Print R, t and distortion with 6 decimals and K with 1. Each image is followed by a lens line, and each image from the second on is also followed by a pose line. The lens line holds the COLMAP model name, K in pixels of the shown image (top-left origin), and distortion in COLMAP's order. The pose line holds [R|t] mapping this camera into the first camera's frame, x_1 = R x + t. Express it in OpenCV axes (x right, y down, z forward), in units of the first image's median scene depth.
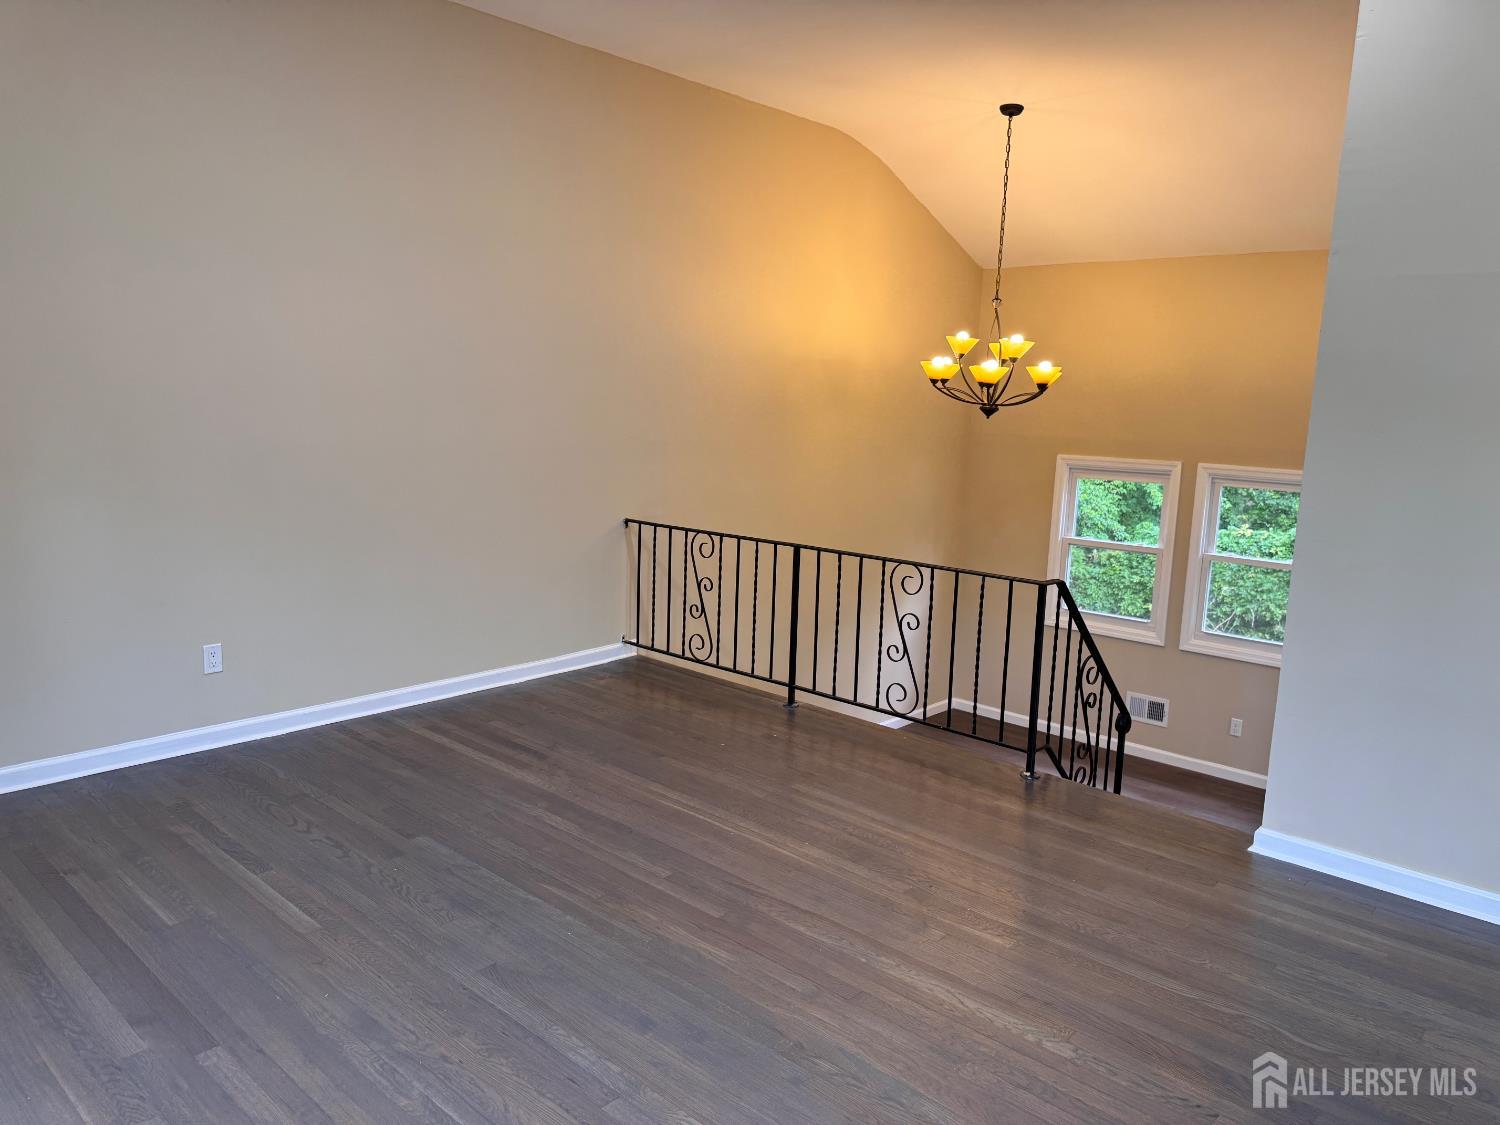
lens RADIAL K [[1033.8, 0, 753.5], [0, 1033.8, 562.7], [0, 0, 1]] dist [-0.000402, -0.008475]
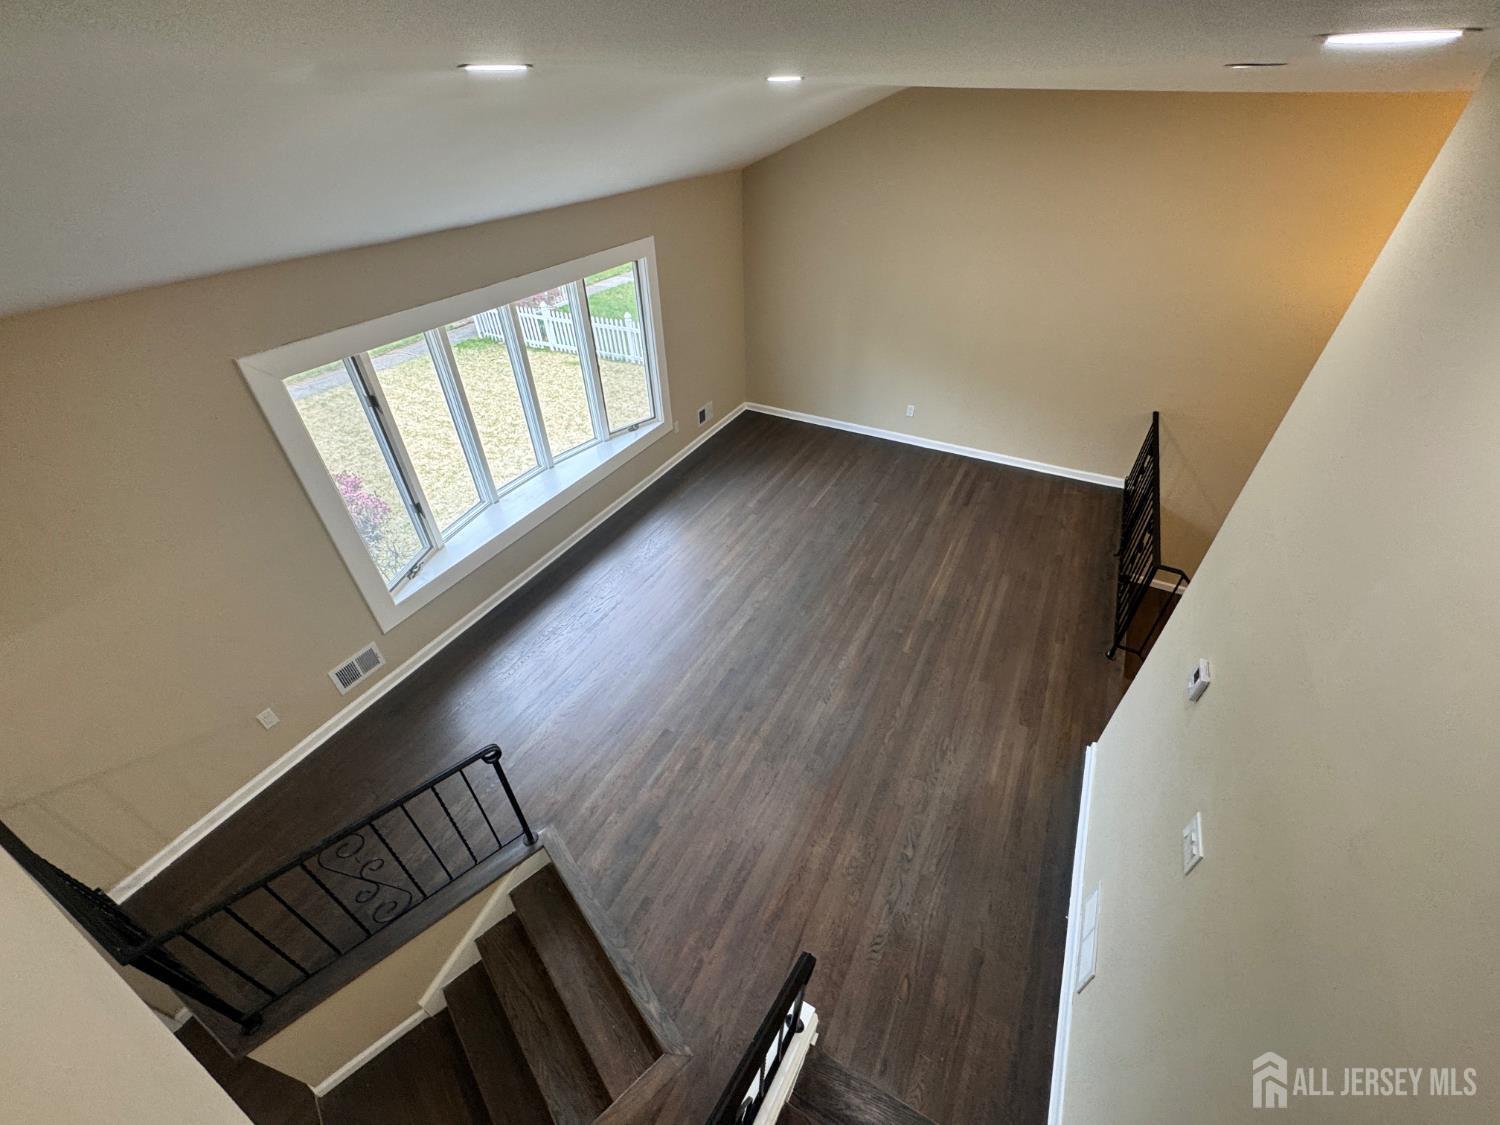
lens RADIAL K [[601.3, 0, 756.8], [0, 601.3, 557.9], [0, 0, 1]] dist [0.003010, 0.000032]
pose [[0.250141, 0.569487, -0.783016, 1.023663], [-0.135184, 0.821347, 0.554179, -0.507541], [0.958726, -0.032772, 0.282438, 0.216141]]
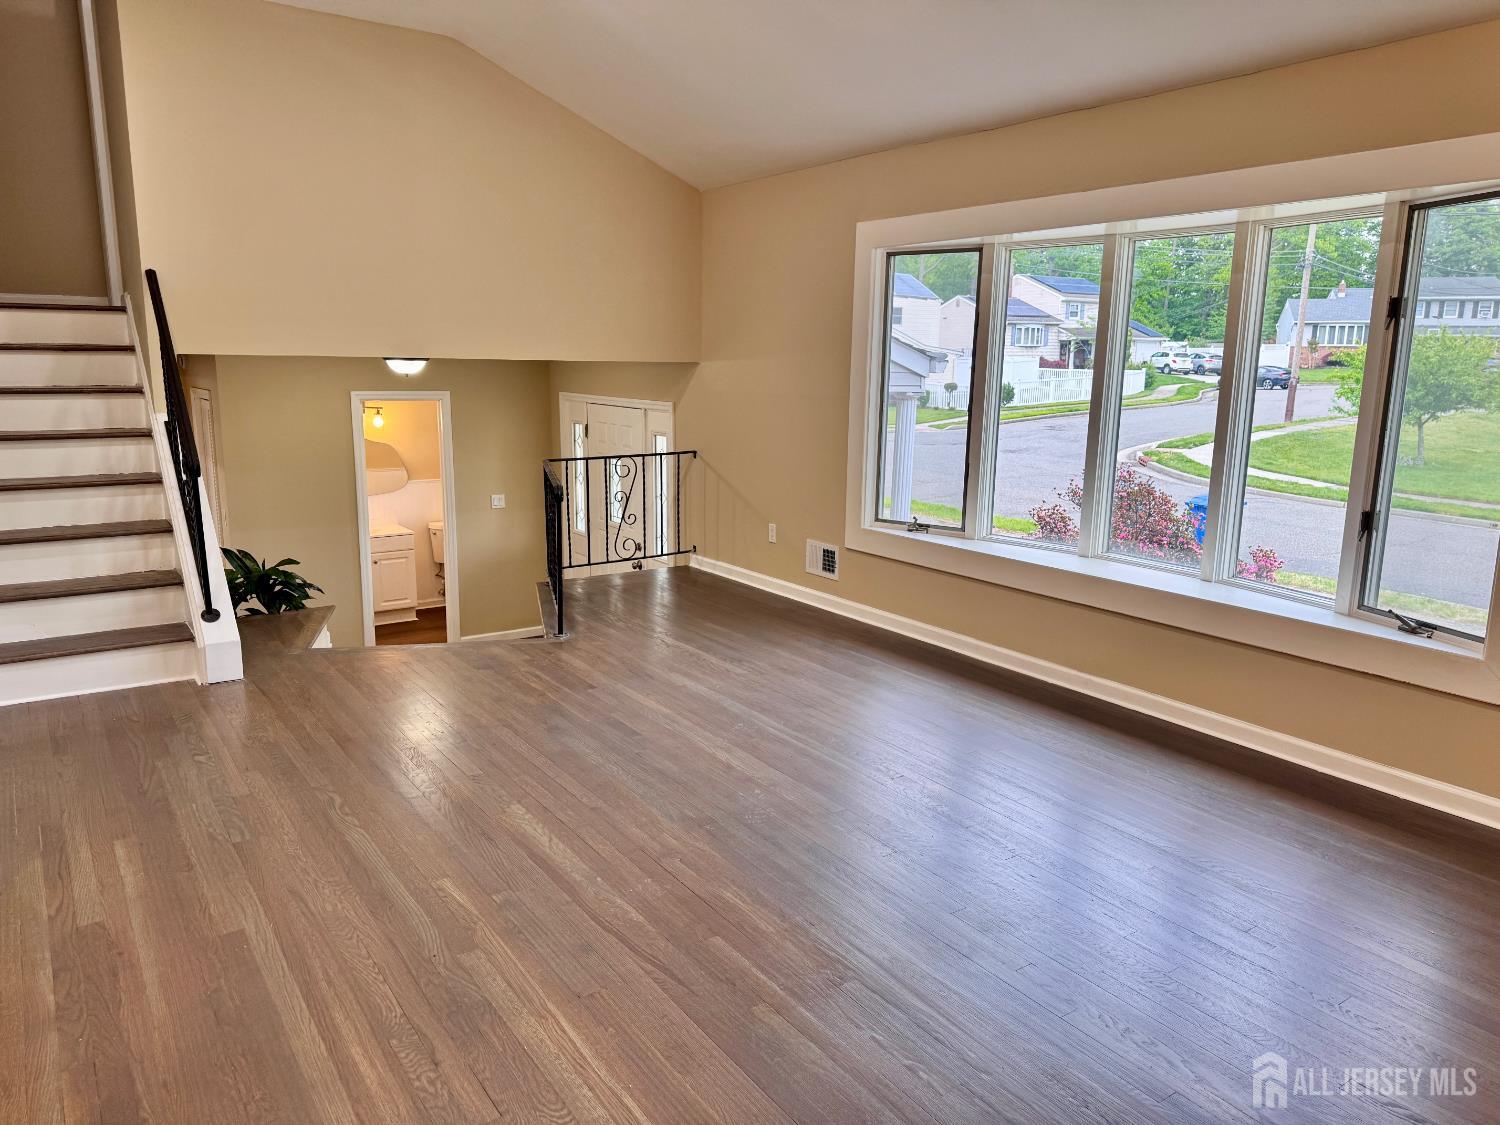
lens RADIAL K [[1033.8, 0, 753.3], [0, 1033.8, 563.4], [0, 0, 1]] dist [-0.000402, -0.008475]
pose [[-0.974756, -0.089519, 0.204540, -0.195860], [-0.012745, 0.936919, 0.349314, -0.239798], [-0.222907, 0.337889, -0.914409, 1.526842]]
